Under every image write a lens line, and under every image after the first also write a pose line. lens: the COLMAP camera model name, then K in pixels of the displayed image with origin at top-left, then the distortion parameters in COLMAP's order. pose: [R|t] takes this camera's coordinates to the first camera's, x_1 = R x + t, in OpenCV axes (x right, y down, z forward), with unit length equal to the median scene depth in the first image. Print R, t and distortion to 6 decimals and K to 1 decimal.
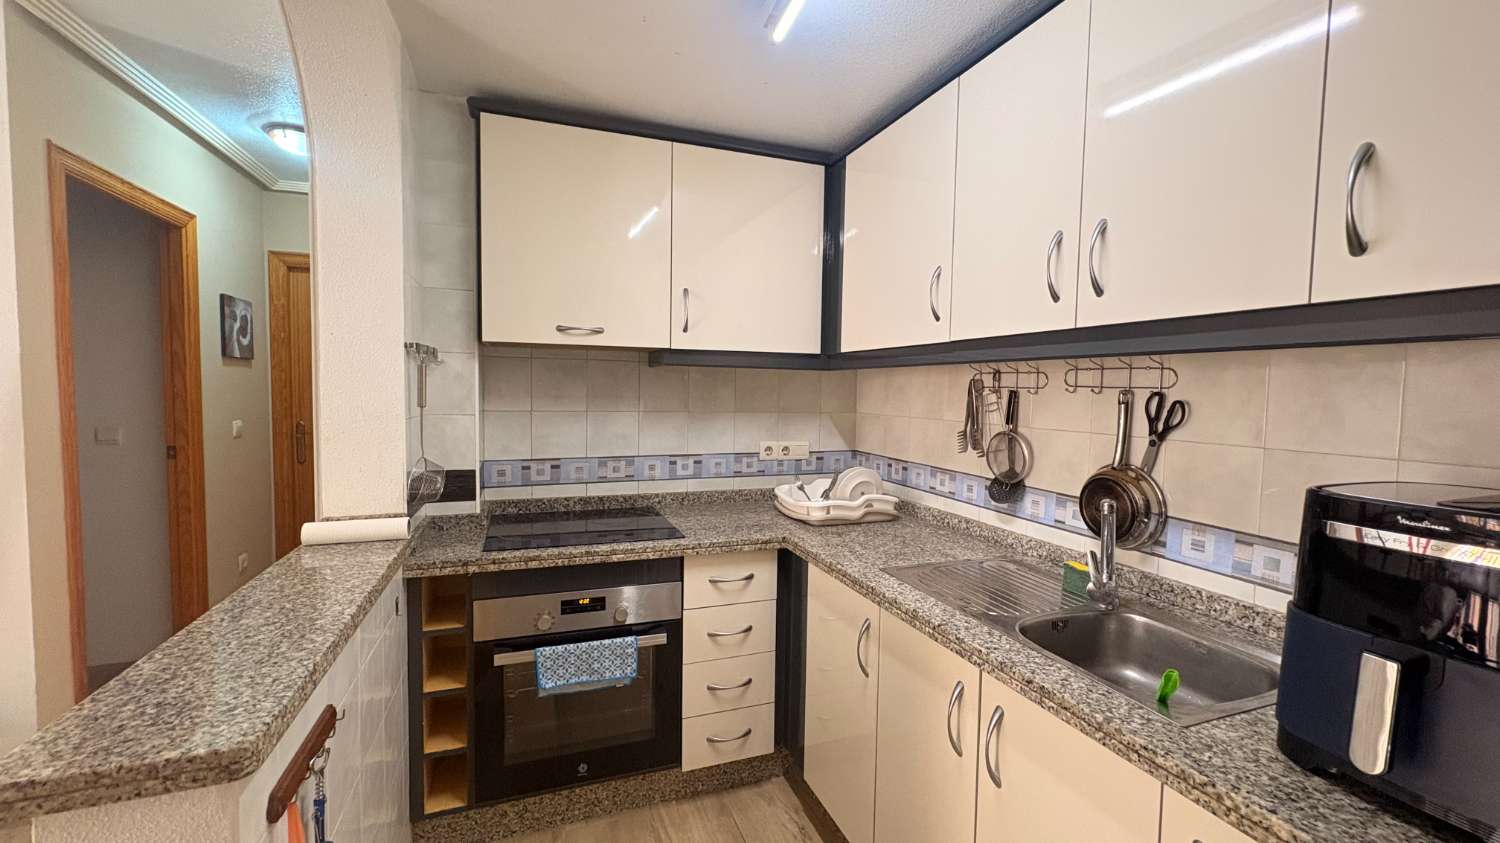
lens RADIAL K [[596.5, 0, 748.7], [0, 596.5, 421.1], [0, 0, 1]] dist [-0.001743, 0.000263]
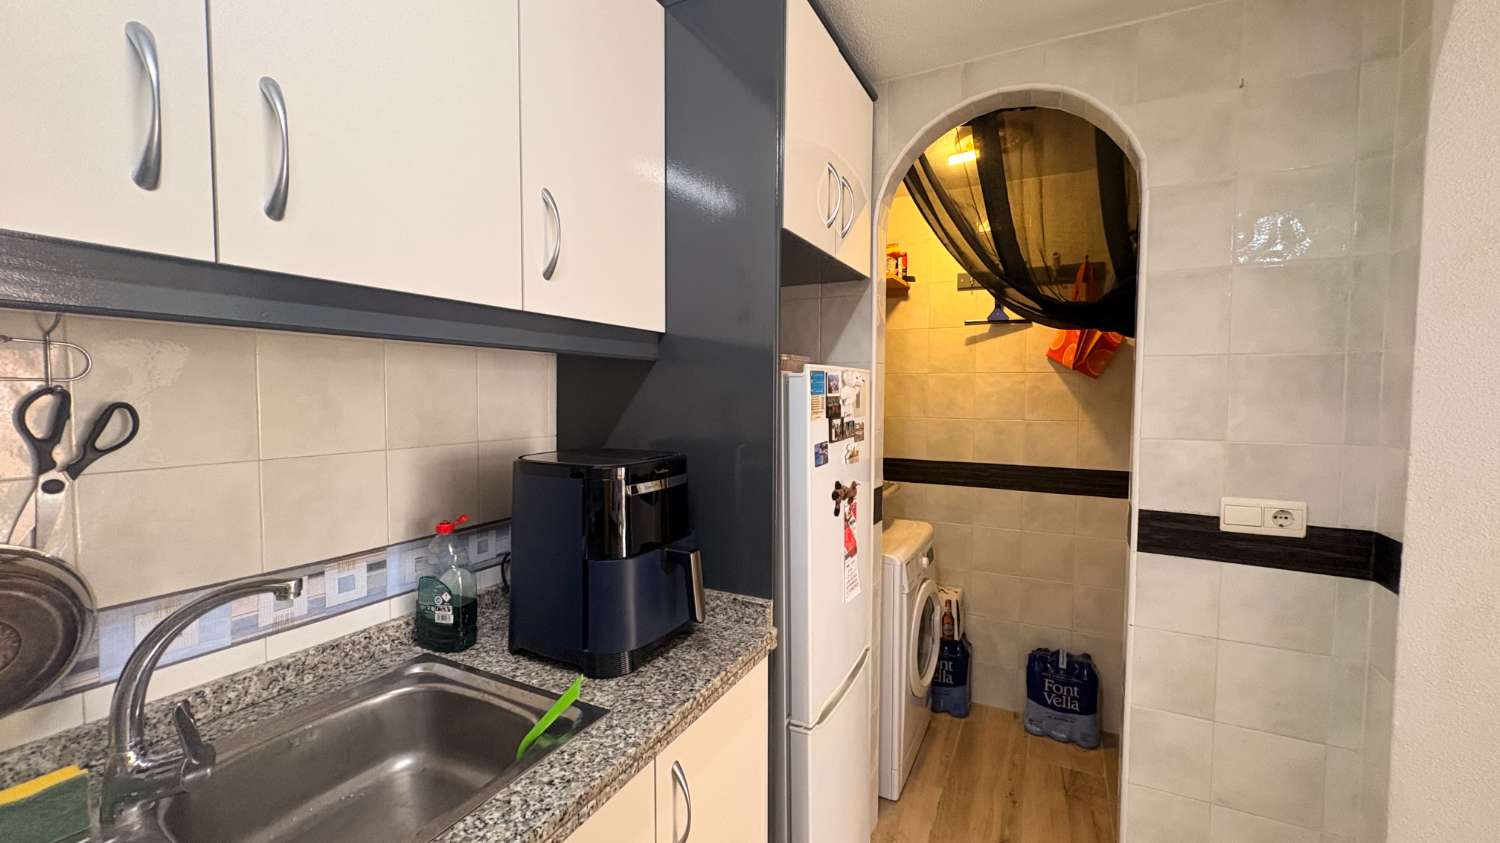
lens RADIAL K [[596.5, 0, 748.7], [0, 596.5, 421.1], [0, 0, 1]] dist [-0.001743, 0.000263]
pose [[-0.676143, -0.056983, 0.734564, -0.081346], [0.024272, 0.994741, 0.099507, -0.042789], [-0.736370, 0.085111, -0.671204, 0.675358]]
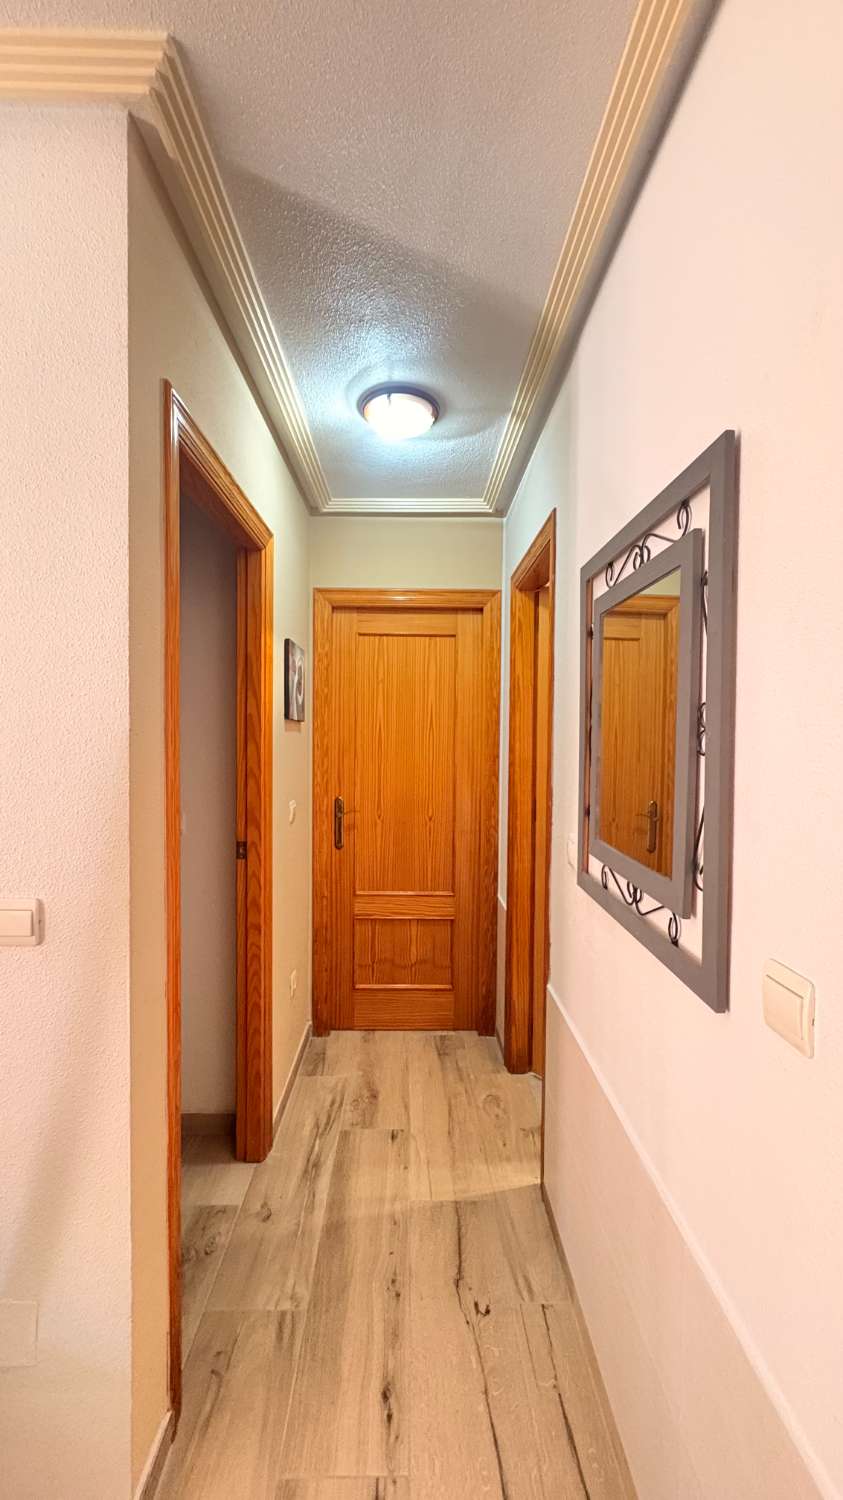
lens RADIAL K [[596.5, 0, 421.5], [0, 596.5, 750.0], [0, 0, 1]] dist [-0.001743, 0.000263]
pose [[0.944352, 0.002422, -0.328927, -0.709711], [-0.013560, 0.999410, -0.031572, -0.071688], [0.328656, 0.034275, 0.943828, 0.507804]]
